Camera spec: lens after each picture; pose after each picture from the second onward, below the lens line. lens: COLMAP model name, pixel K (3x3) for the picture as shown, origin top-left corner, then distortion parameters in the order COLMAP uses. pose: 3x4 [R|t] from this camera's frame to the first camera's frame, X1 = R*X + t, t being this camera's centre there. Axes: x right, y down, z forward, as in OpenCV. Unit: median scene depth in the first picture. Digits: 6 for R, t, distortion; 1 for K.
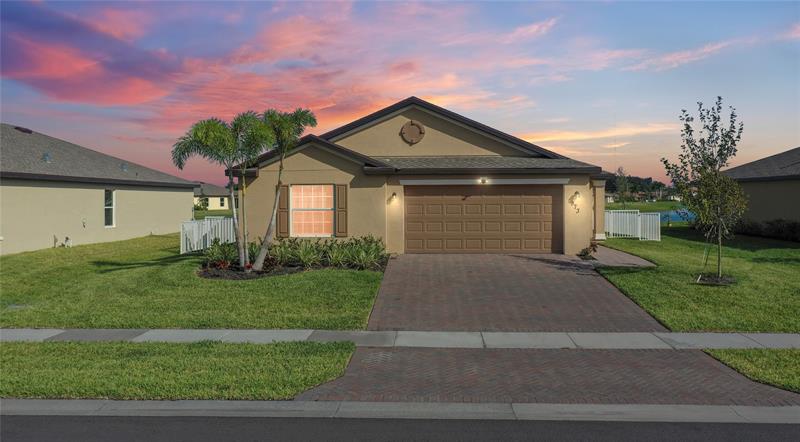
lens RADIAL K [[652.6, 0, 402.9], [0, 652.6, 194.5], [0, 0, 1]] dist [0.002375, 0.000103]
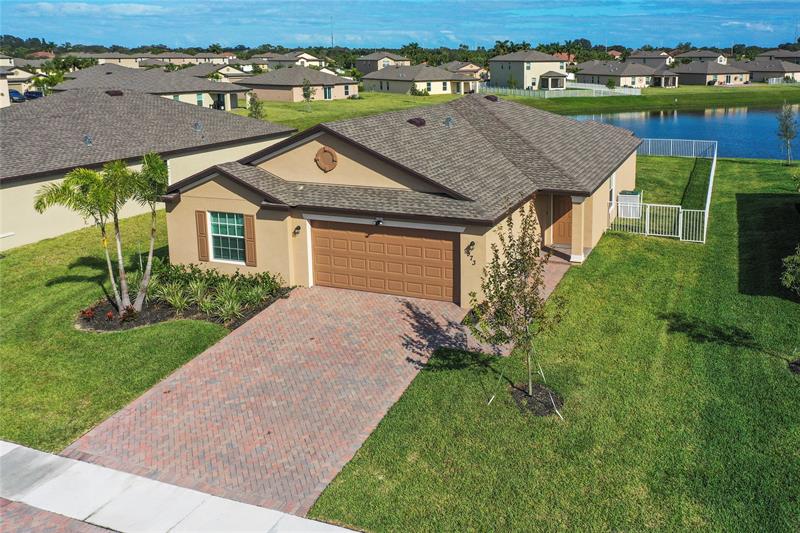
lens RADIAL K [[673.1, 0, 493.9], [0, 673.1, 161.1], [0, 0, 1]] dist [0.013533, -0.004719]
pose [[0.957978, 0.045433, -0.283221, 0.539536], [0.001954, 0.986320, 0.164831, -0.260250], [0.286835, -0.158457, 0.944784, 0.150380]]
